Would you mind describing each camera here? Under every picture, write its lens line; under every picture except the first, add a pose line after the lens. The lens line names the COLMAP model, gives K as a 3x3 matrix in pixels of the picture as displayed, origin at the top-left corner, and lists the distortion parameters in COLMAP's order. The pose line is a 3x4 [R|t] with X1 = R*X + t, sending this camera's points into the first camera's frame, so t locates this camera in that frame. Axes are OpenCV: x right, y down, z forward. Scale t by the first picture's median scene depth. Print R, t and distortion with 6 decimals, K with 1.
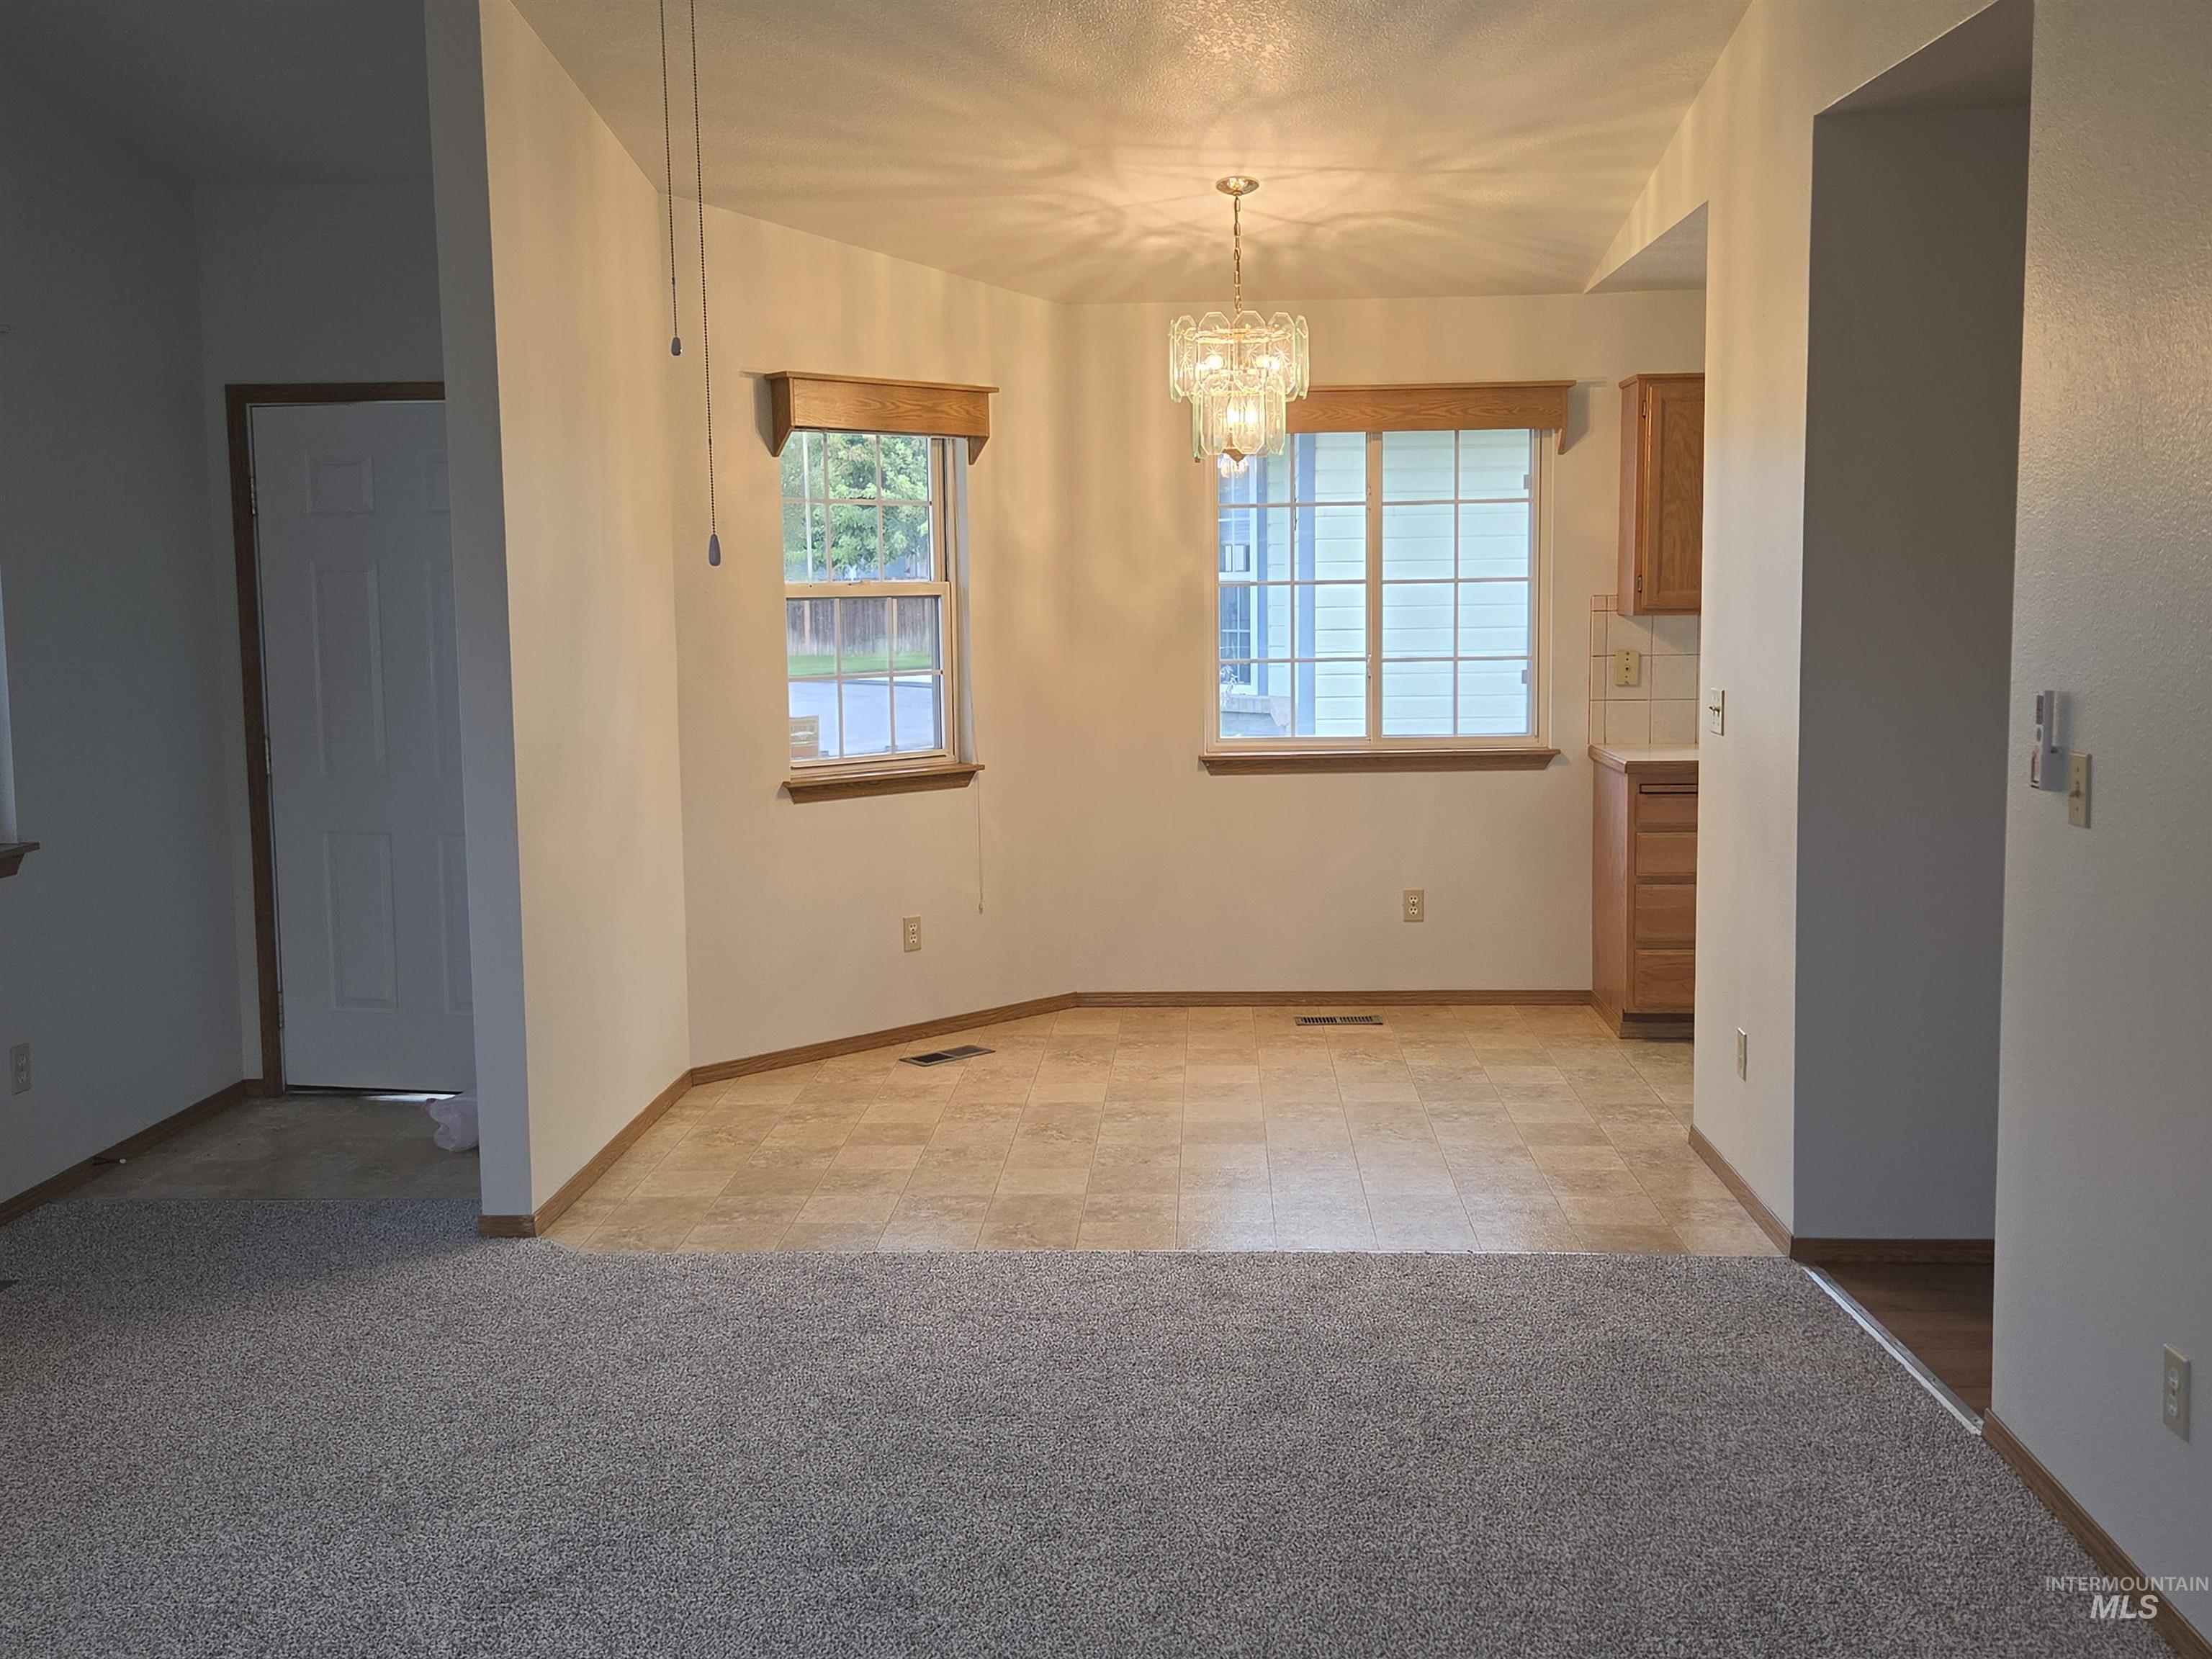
lens RADIAL K [[2154.5, 0, 1102.2], [0, 2154.5, 820.5], [0, 0, 1]] dist [0.101463, -0.003184]
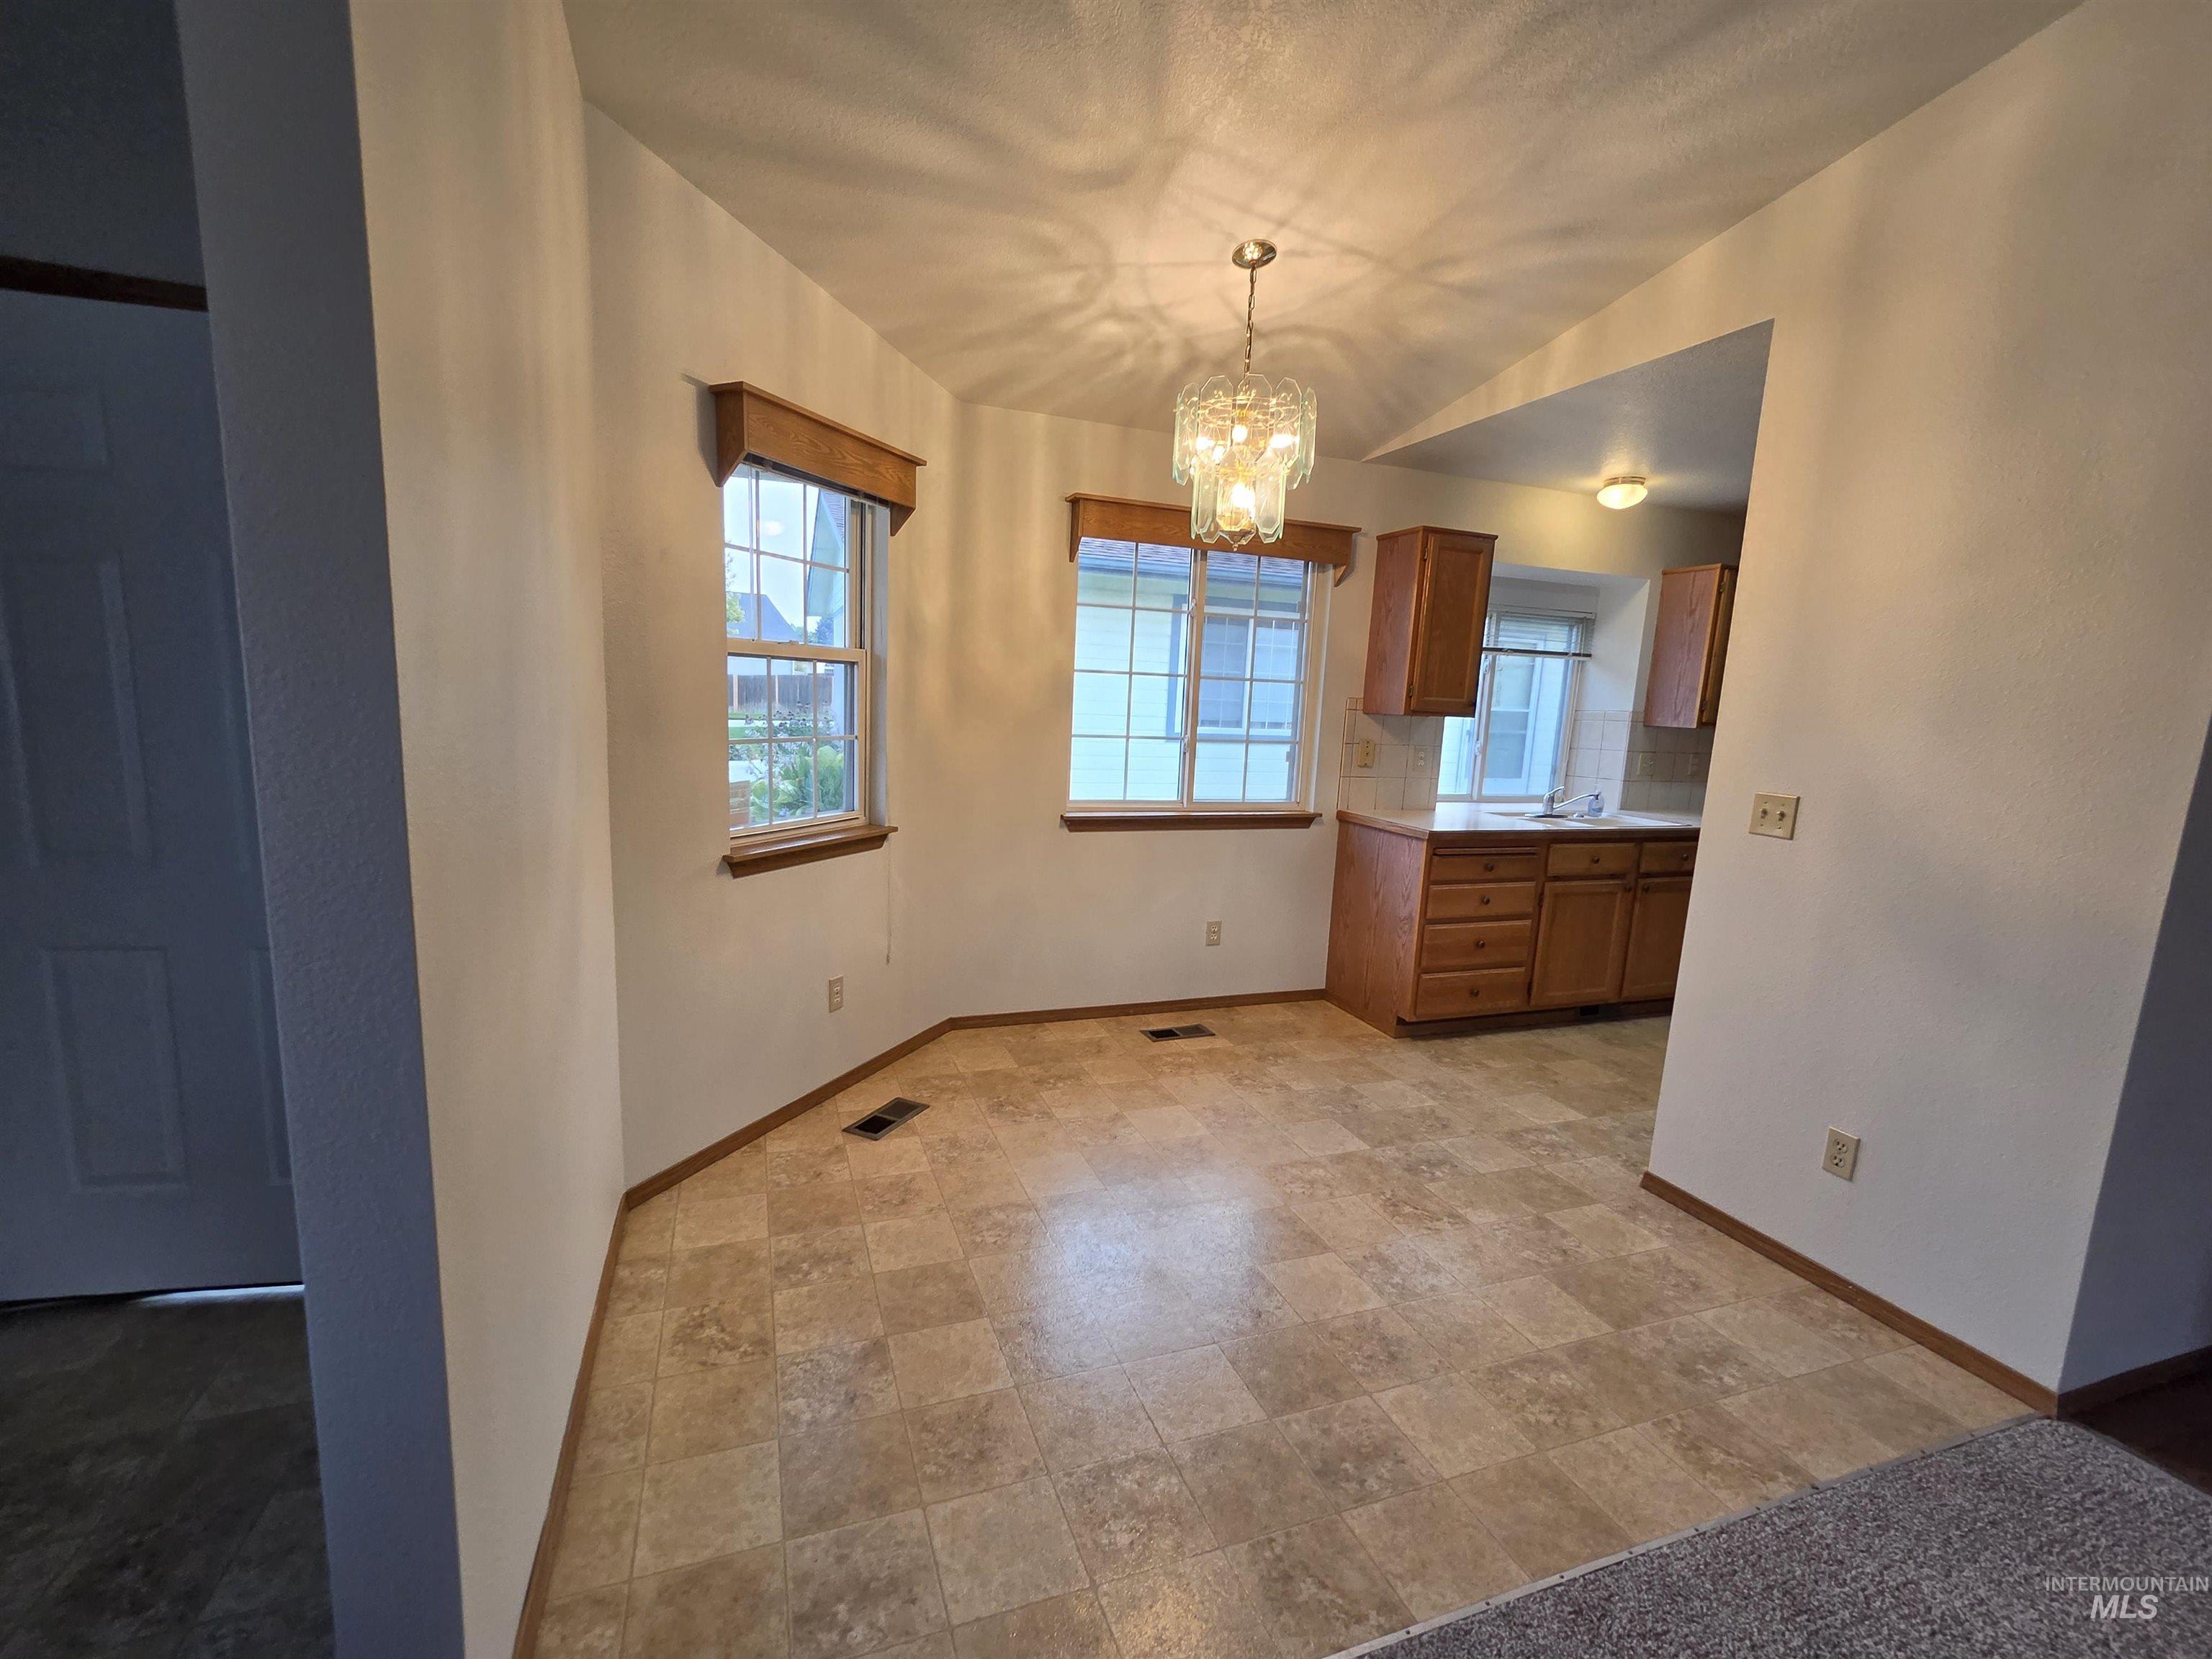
lens RADIAL K [[959.7, 0, 1088.2], [0, 959.7, 855.4], [0, 0, 1]] dist [0.003109, 0.000455]
pose [[0.919768, -0.011113, 0.392306, -0.155531], [-0.012901, 0.998203, 0.058522, -0.041299], [-0.392251, -0.058888, 0.917971, 0.537201]]
